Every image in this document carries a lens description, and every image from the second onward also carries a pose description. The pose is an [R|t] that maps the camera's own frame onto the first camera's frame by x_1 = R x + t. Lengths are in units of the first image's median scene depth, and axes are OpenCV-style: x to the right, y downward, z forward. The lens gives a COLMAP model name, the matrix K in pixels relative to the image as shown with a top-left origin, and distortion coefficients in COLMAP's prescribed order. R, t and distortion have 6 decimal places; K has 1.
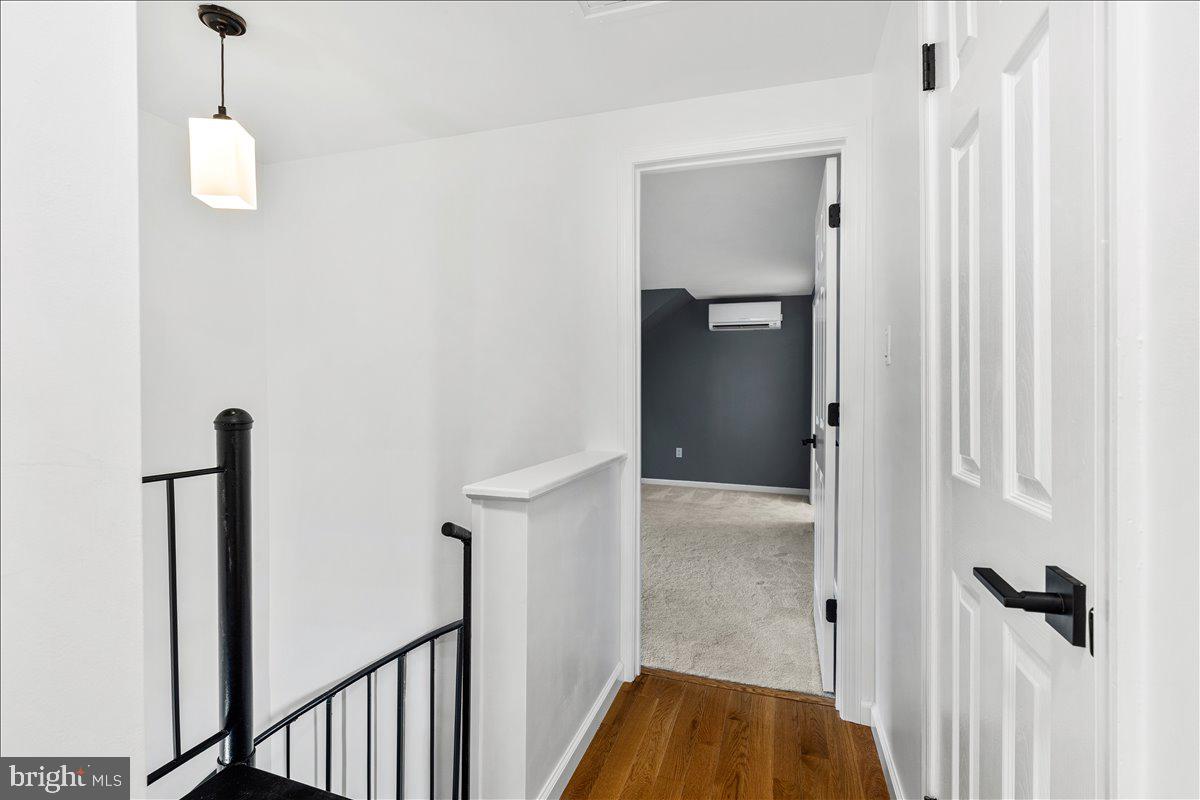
lens RADIAL K [[550.6, 0, 600.0], [0, 550.6, 400.0], [0, 0, 1]] dist [-0.001658, 0.000147]
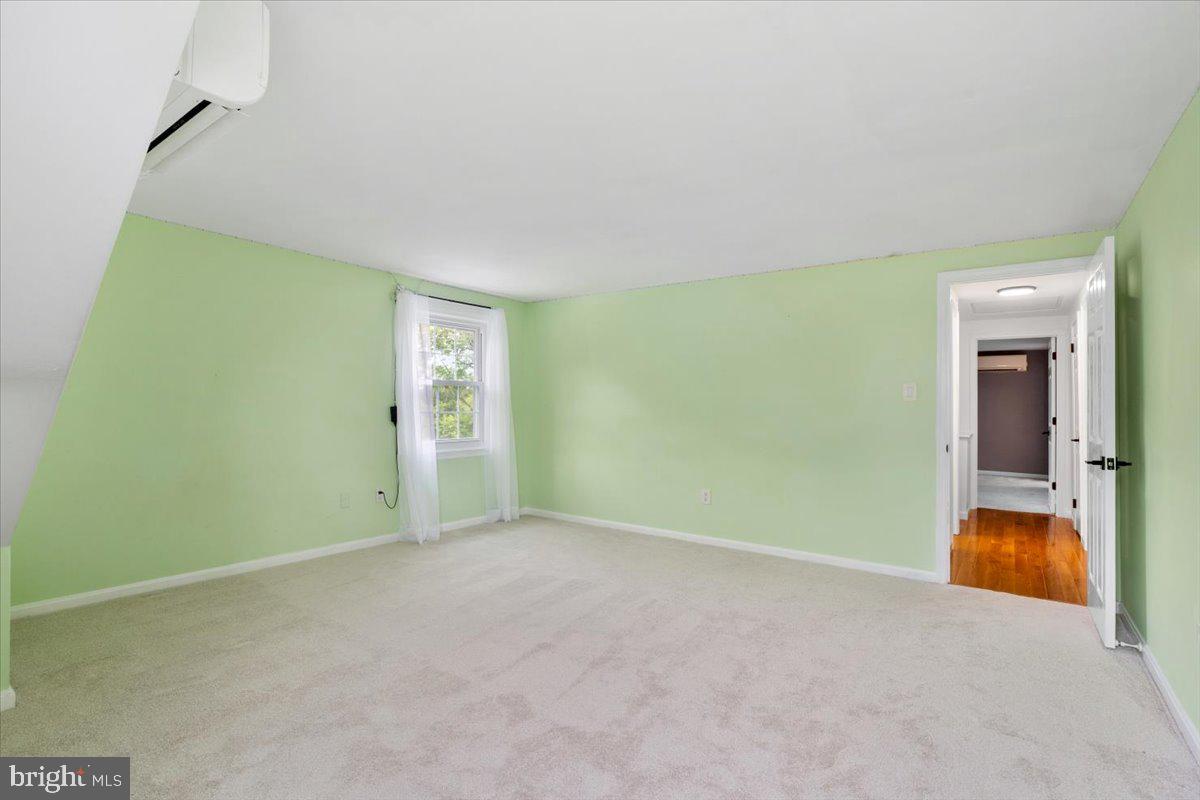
lens RADIAL K [[580.4, 0, 583.7], [0, 580.4, 402.0], [0, 0, 1]] dist [-0.002350, -0.000361]
pose [[0.949234, 0.001206, -0.314569, -0.488663], [-0.007515, 0.999794, -0.018844, 0.000413], [0.314481, 0.020252, 0.949048, -1.345250]]
